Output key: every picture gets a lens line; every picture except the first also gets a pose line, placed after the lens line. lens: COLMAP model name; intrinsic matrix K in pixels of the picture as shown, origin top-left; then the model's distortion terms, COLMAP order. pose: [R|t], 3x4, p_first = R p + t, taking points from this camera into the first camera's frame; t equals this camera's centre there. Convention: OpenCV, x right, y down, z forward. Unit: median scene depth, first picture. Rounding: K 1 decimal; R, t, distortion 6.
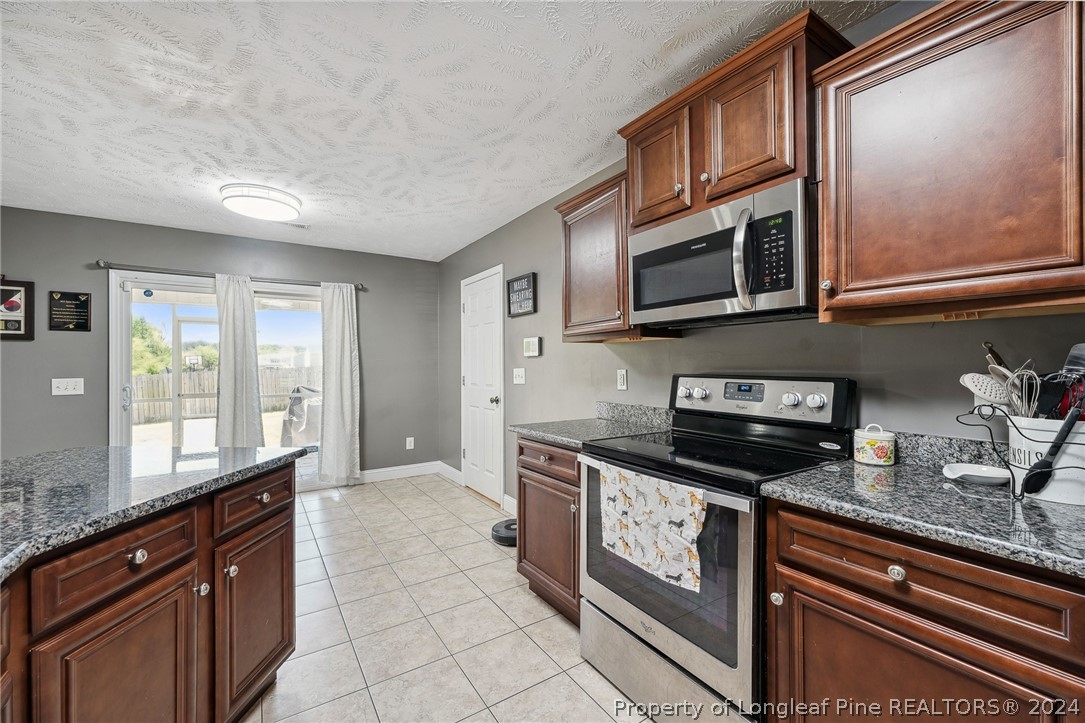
lens RADIAL K [[440.0, 0, 544.5], [0, 440.0, 362.9], [0, 0, 1]] dist [0.001465, 0.000022]
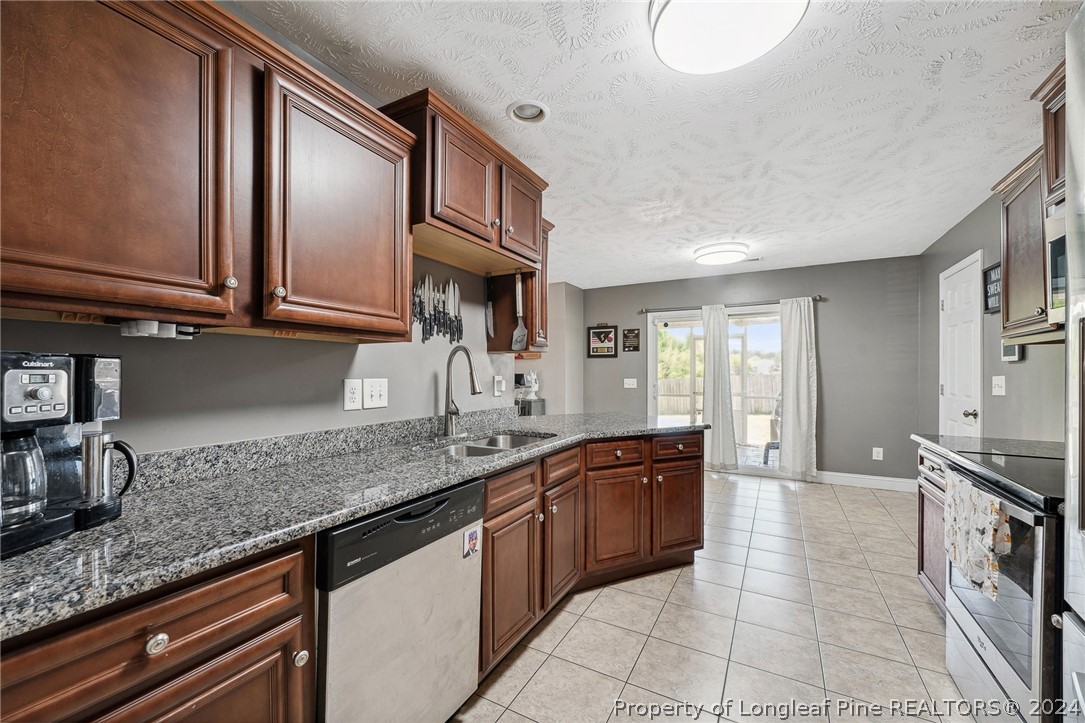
lens RADIAL K [[440.0, 0, 538.7], [0, 440.0, 367.9], [0, 0, 1]] dist [0.001465, 0.000022]
pose [[0.472691, -0.003824, -0.881220, 0.284370], [0.002325, 0.999993, -0.003092, -0.002381], [0.881225, -0.000588, 0.472696, -0.145010]]
